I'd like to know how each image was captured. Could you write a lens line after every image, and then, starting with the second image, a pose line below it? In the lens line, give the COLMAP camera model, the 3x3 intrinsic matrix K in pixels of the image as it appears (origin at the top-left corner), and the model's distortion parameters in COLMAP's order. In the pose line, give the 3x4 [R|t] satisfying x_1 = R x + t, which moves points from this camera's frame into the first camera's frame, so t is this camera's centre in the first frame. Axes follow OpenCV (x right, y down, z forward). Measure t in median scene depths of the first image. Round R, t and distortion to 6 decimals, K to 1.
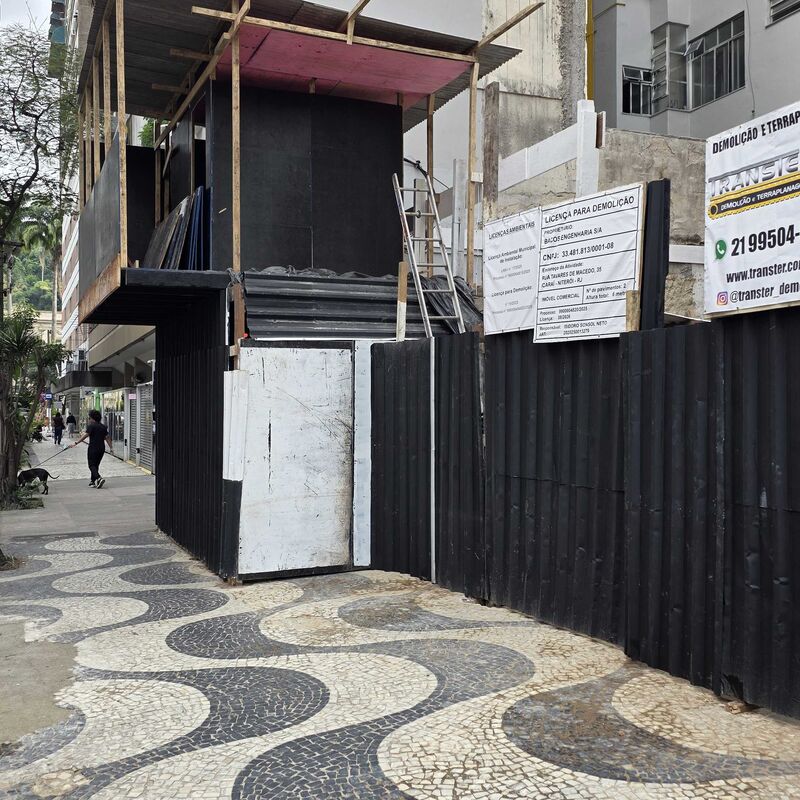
lens RADIAL K [[926.5, 0, 402.8], [0, 926.5, 386.7], [0, 0, 1]] dist [0.263712, -0.503843]
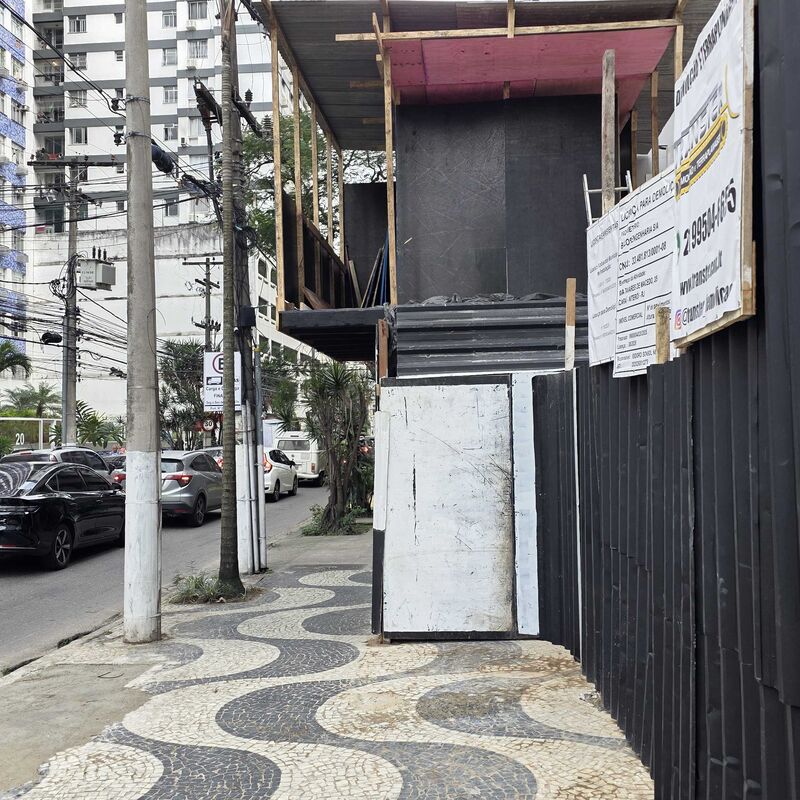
lens RADIAL K [[932.2, 0, 400.0], [0, 932.2, 400.0], [0, 0, 1]] dist [0.228498, -0.483862]
pose [[0.886076, -0.025547, -0.462835, 0.262701], [0.023577, 0.999672, -0.010041, -0.018684], [0.462940, -0.002015, 0.886387, 0.173339]]
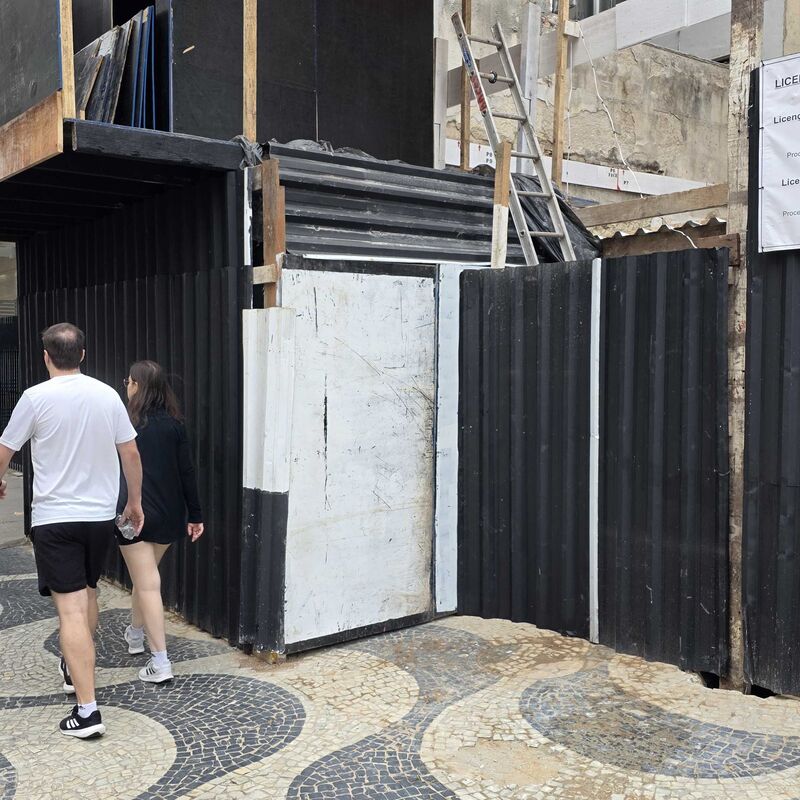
lens RADIAL K [[932.2, 0, 400.0], [0, 932.2, 400.0], [0, 0, 1]] dist [0.228498, -0.483862]
pose [[0.968942, -0.008853, 0.247130, -0.238455], [-0.007681, 0.997799, 0.065859, 0.000913], [-0.247169, -0.065712, 0.966742, 0.382936]]
